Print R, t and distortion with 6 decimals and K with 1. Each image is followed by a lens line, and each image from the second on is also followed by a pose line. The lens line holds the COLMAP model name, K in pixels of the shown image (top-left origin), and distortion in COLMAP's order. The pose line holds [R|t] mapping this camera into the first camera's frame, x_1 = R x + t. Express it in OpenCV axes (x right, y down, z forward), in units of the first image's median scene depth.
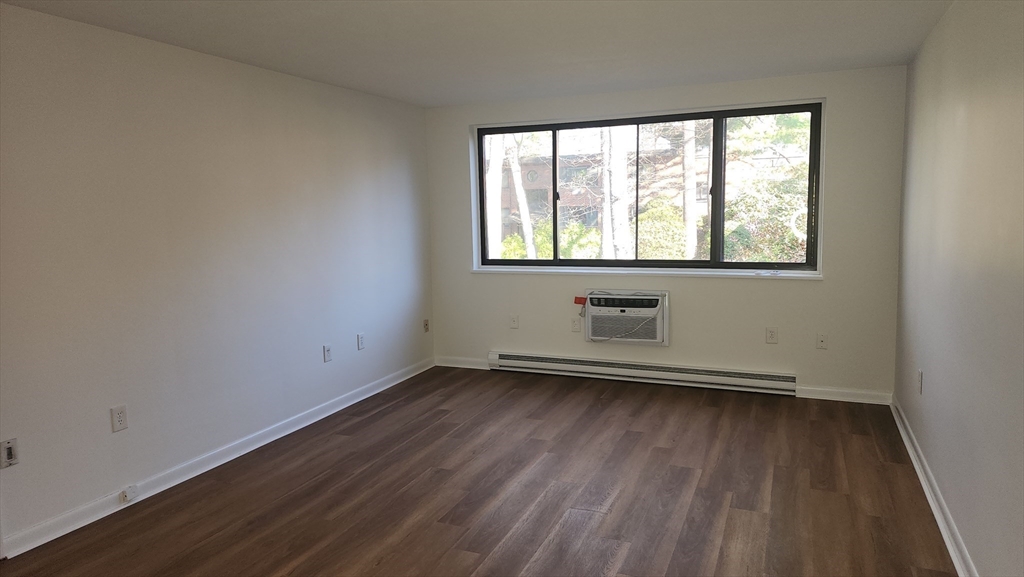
lens RADIAL K [[679.6, 0, 512.0], [0, 679.6, 288.5], [0, 0, 1]] dist [0.104127, -0.107494]
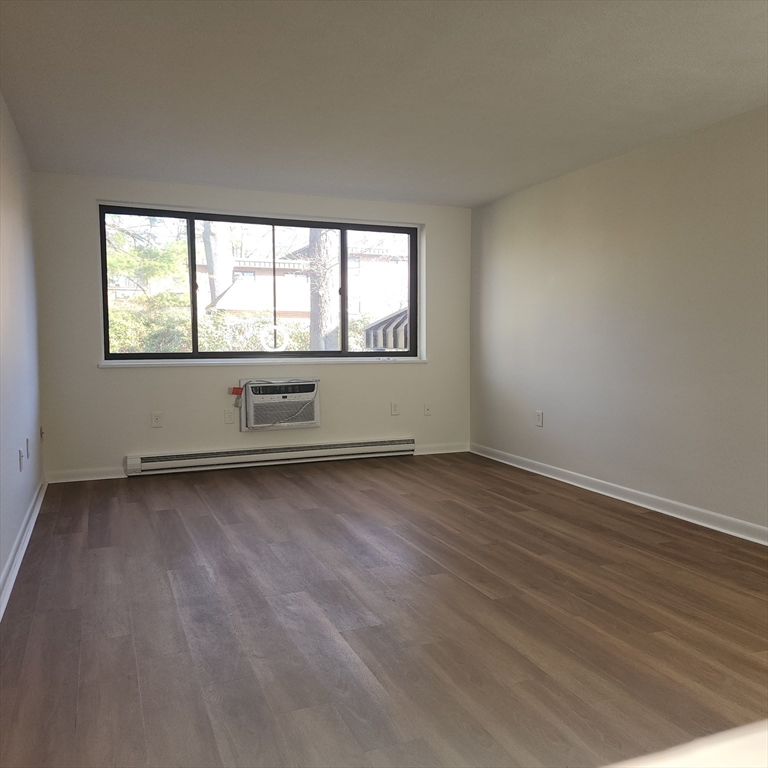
lens RADIAL K [[676.9, 0, 384.0], [0, 676.9, 384.0], [0, 0, 1]] dist [0.103626, -0.104860]
pose [[0.701263, -0.029862, 0.712277, -0.477609], [0.072445, 0.996935, -0.029529, 0.054890], [-0.709212, 0.072309, 0.701278, 0.144153]]
